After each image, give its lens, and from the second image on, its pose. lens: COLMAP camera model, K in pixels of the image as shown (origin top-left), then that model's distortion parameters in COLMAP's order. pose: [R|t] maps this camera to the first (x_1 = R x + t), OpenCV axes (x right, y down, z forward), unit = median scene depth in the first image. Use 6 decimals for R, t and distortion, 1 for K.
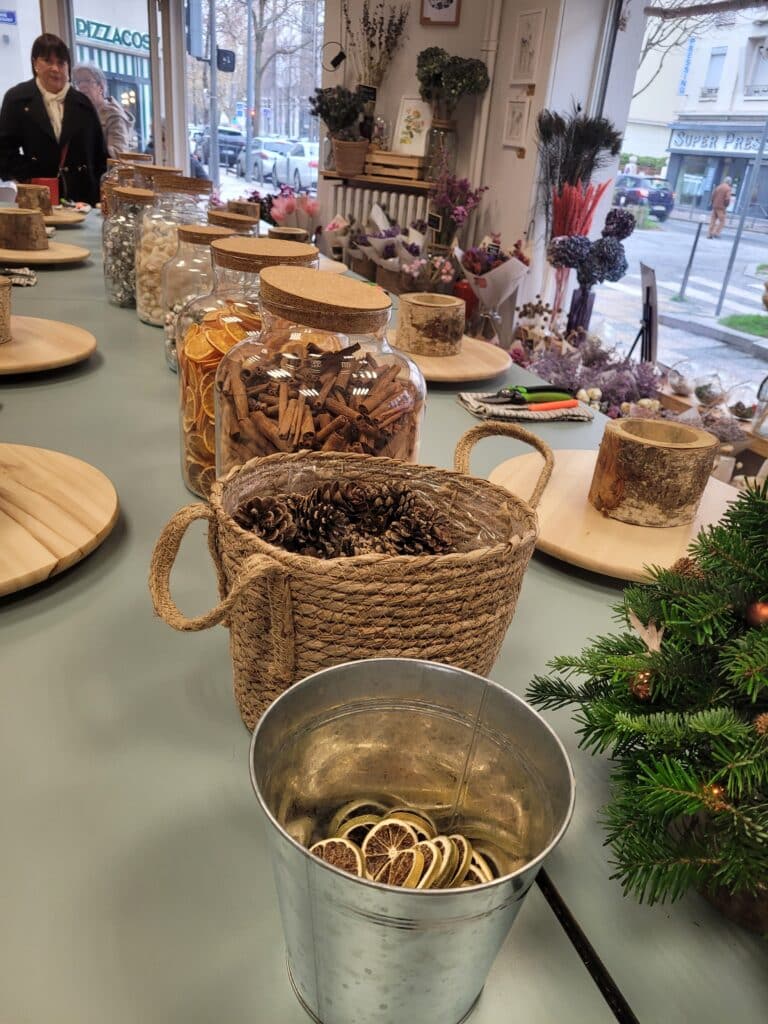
lens RADIAL K [[769.4, 0, 395.7], [0, 769.4, 514.2], [0, 0, 1]] dist [0.053857, -0.038617]
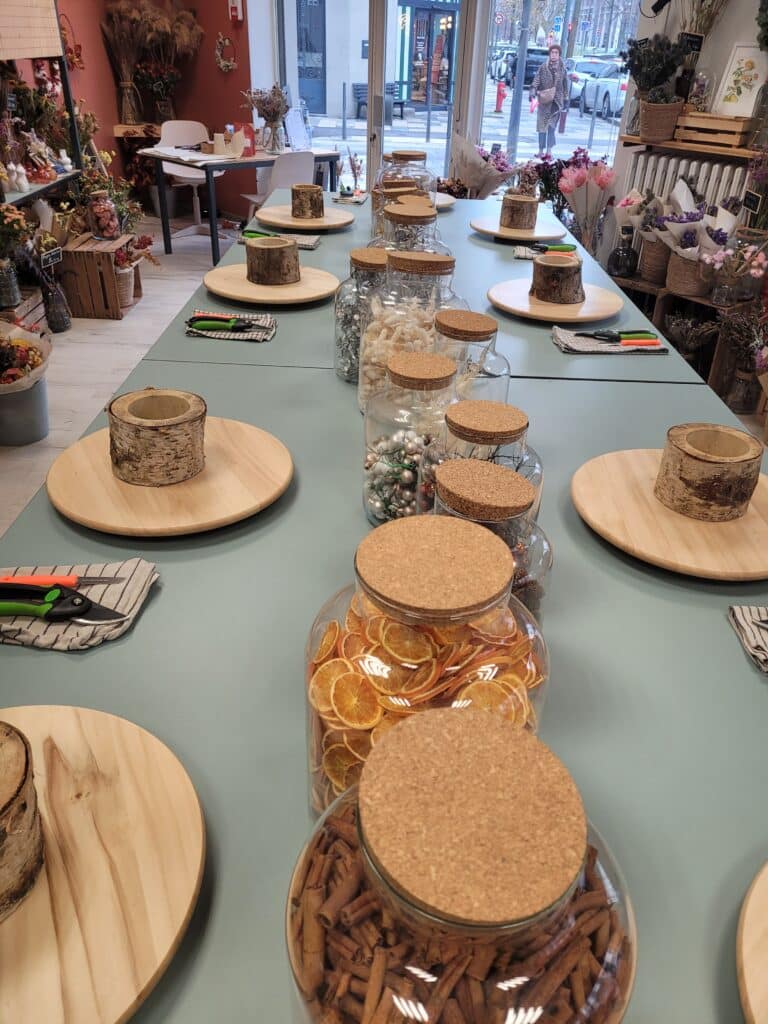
lens RADIAL K [[766.1, 0, 406.7], [0, 766.1, 506.8], [0, 0, 1]] dist [0.050573, -0.036585]
pose [[0.941679, 0.136093, -0.307764, 0.001857], [-0.111116, 0.989027, 0.097361, -0.089507], [0.317637, -0.057485, 0.946468, 0.070926]]
